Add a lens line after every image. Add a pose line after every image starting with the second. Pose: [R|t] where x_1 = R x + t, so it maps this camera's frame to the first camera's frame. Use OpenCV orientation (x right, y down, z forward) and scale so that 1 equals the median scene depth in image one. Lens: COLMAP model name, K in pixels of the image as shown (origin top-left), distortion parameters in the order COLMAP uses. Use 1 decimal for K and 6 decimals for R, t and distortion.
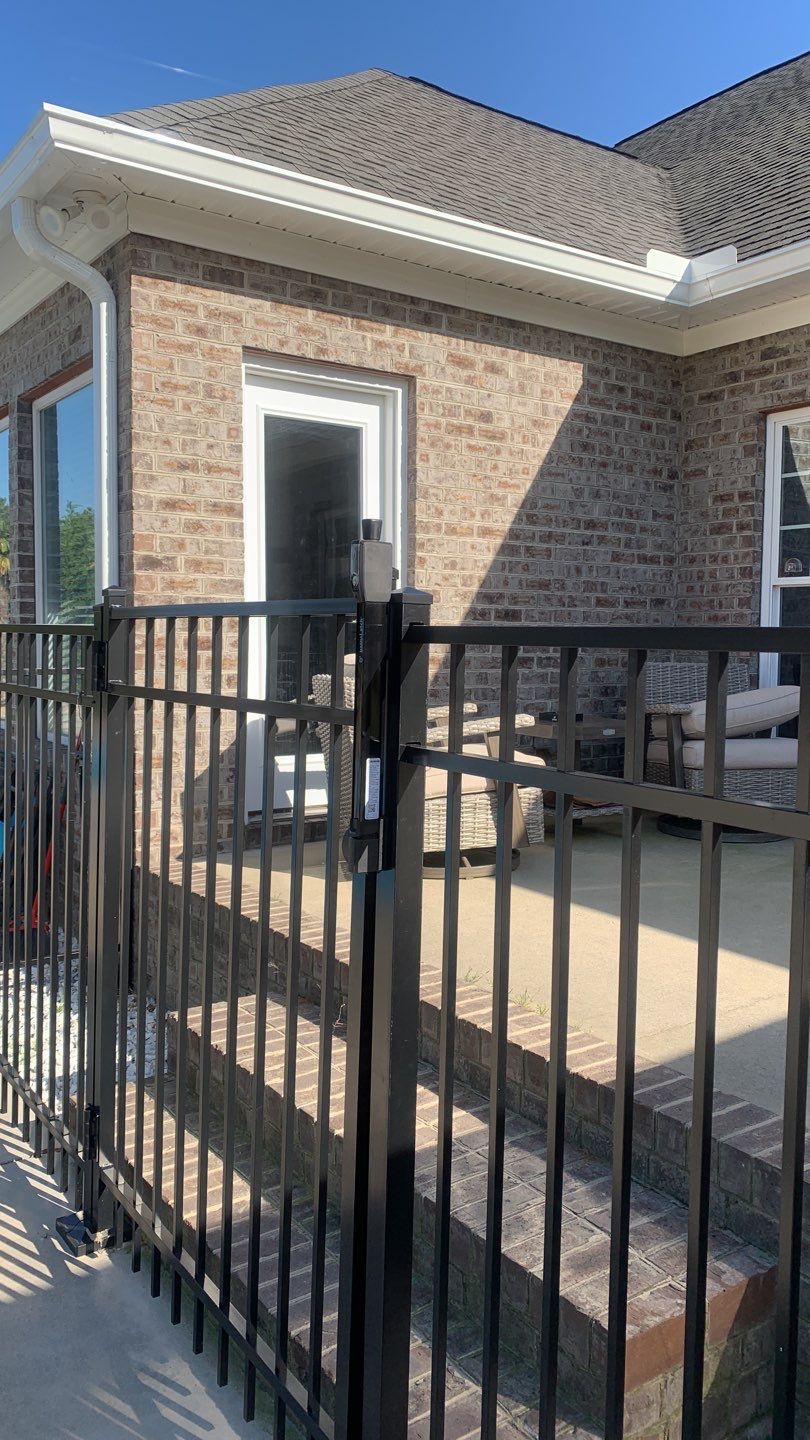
lens RADIAL K [[1106.2, 0, 417.8], [0, 1106.2, 702.7], [0, 0, 1]] dist [0.201366, -0.596327]
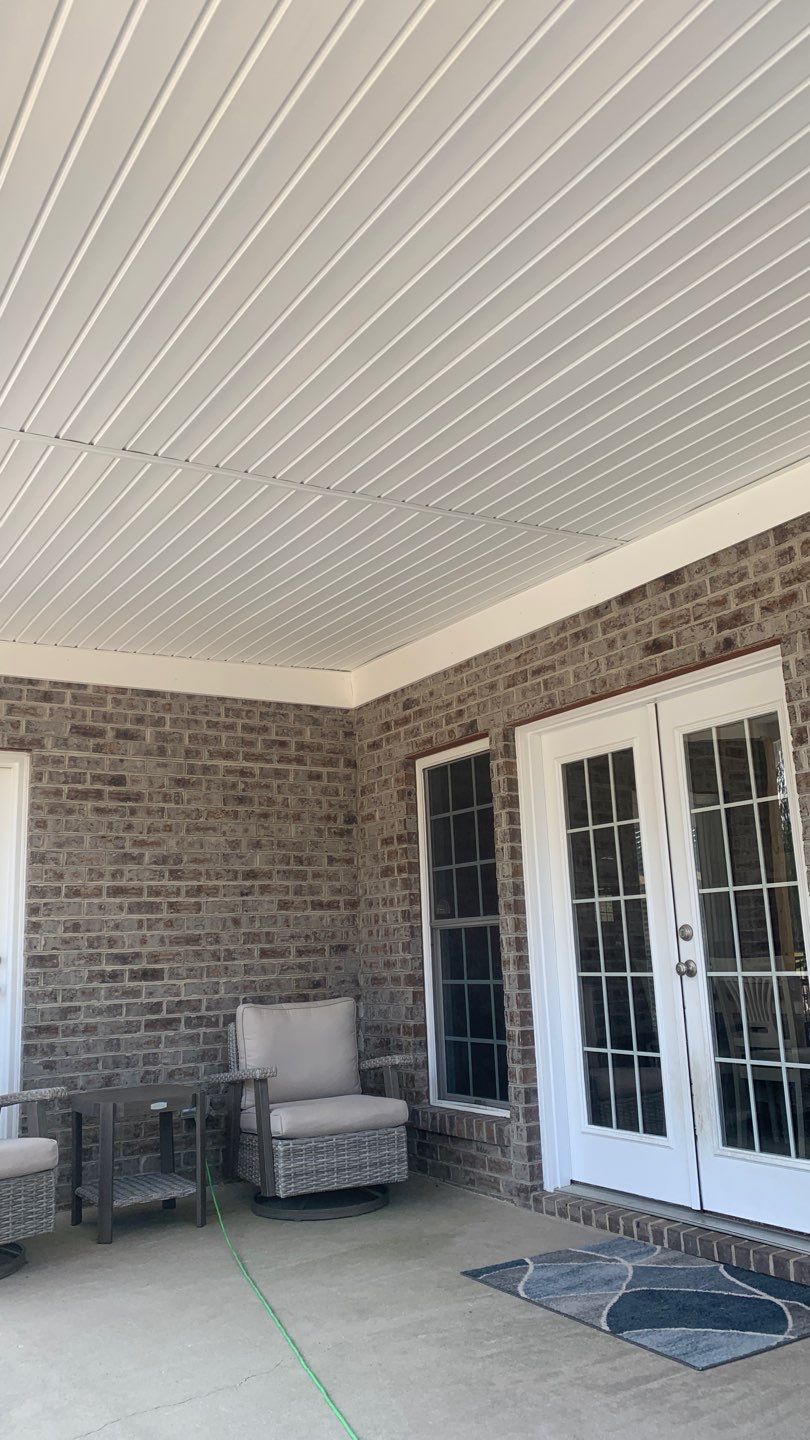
lens RADIAL K [[1112.8, 0, 405.0], [0, 1112.8, 720.0], [0, 0, 1]] dist [0.218062, -0.656218]
pose [[0.996415, -0.061531, -0.058062, 0.388795], [0.043952, 0.962920, -0.266182, -0.021002], [0.072288, 0.262676, 0.962172, 0.004711]]
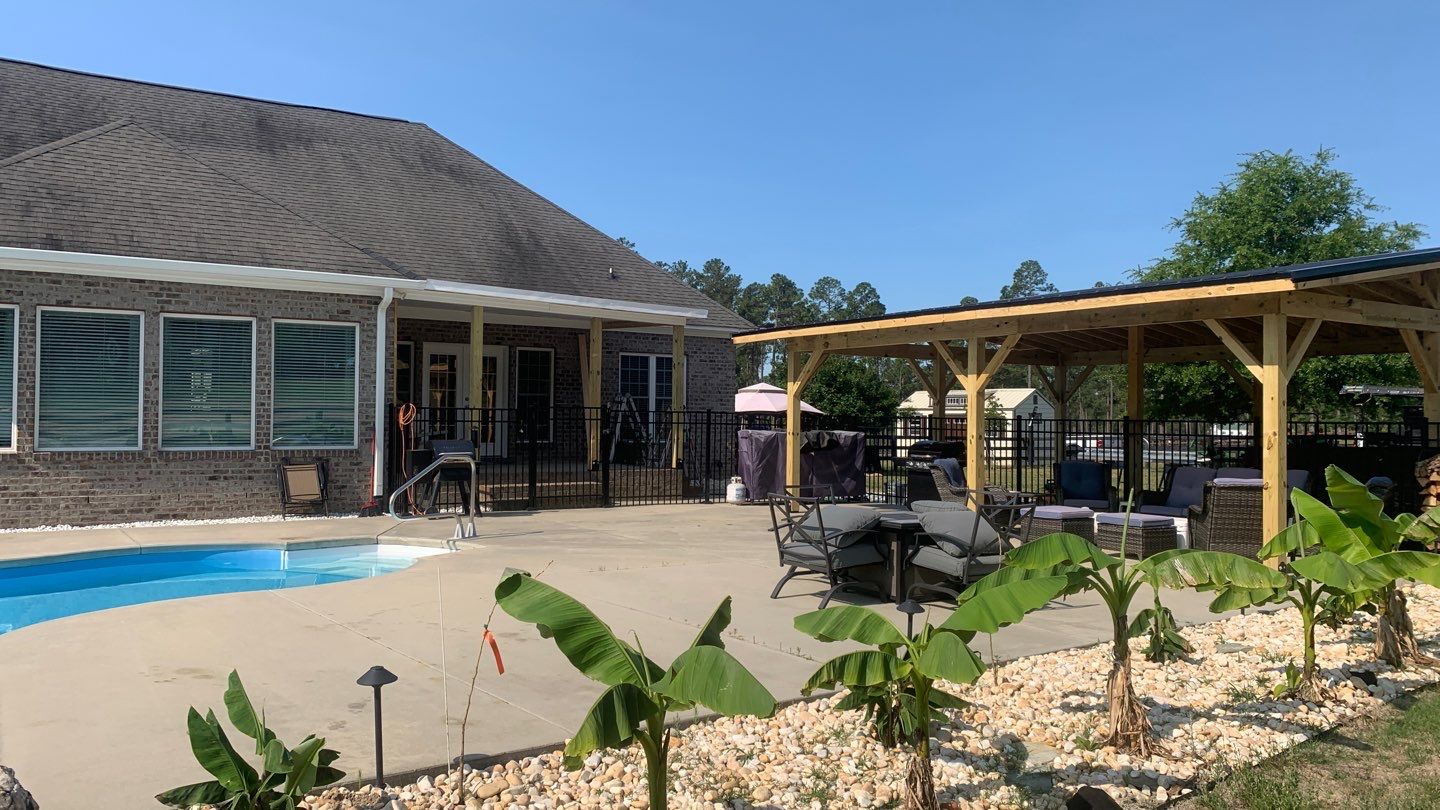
lens RADIAL K [[1115.1, 0, 682.2], [0, 1115.1, 404.3], [0, 0, 1]] dist [0.008057, 0.002102]
pose [[0.080748, 0.007863, 0.996703, -3.028942], [0.048919, 0.998733, -0.011842, 0.013682], [-0.995533, 0.049714, 0.080261, -0.153946]]
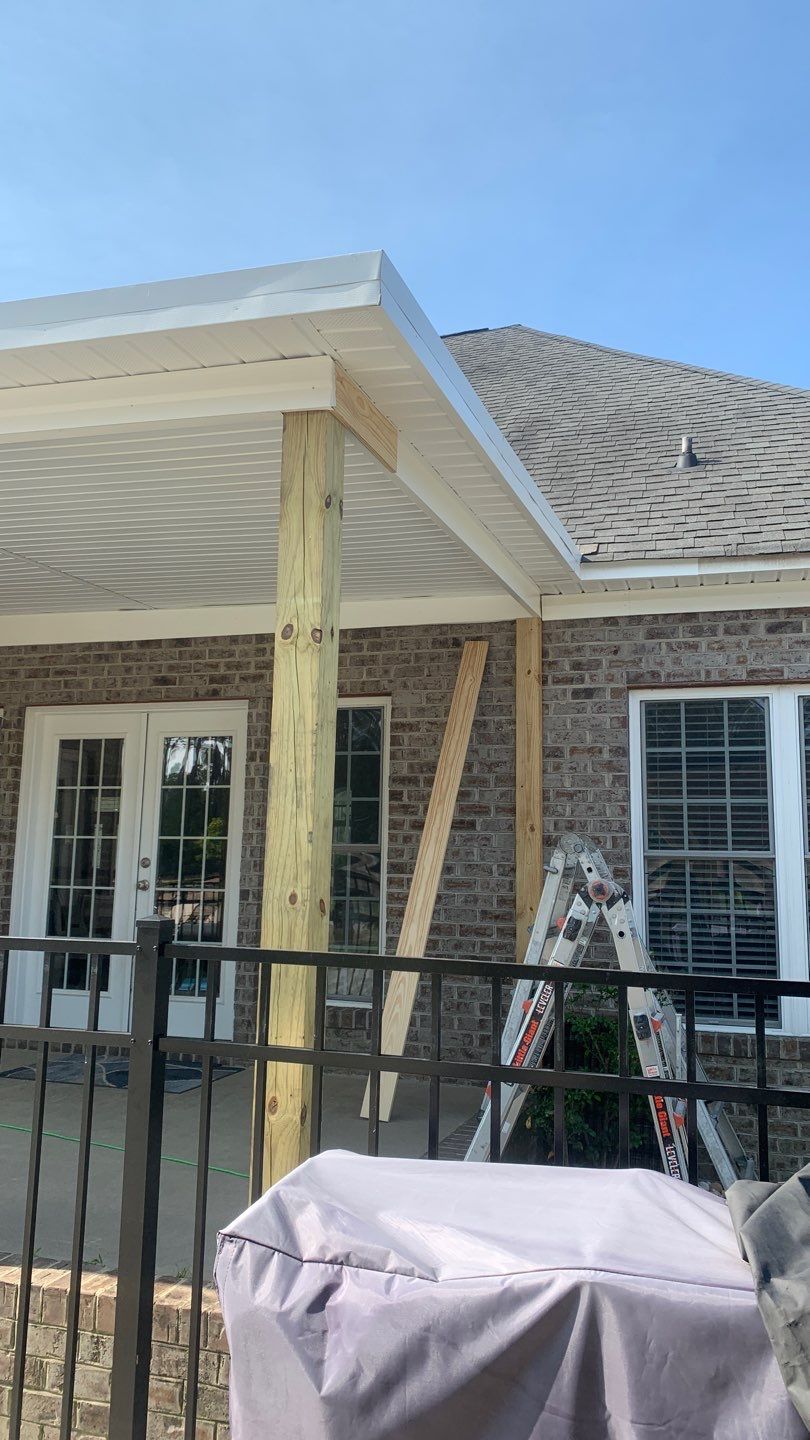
lens RADIAL K [[1106.2, 0, 417.8], [0, 1106.2, 702.7], [0, 0, 1]] dist [0.201366, -0.596327]
pose [[0.798105, 0.098458, 0.594419, 0.009726], [0.023432, 0.980740, -0.193908, -0.005629], [-0.602063, 0.168687, 0.780426, -0.364598]]
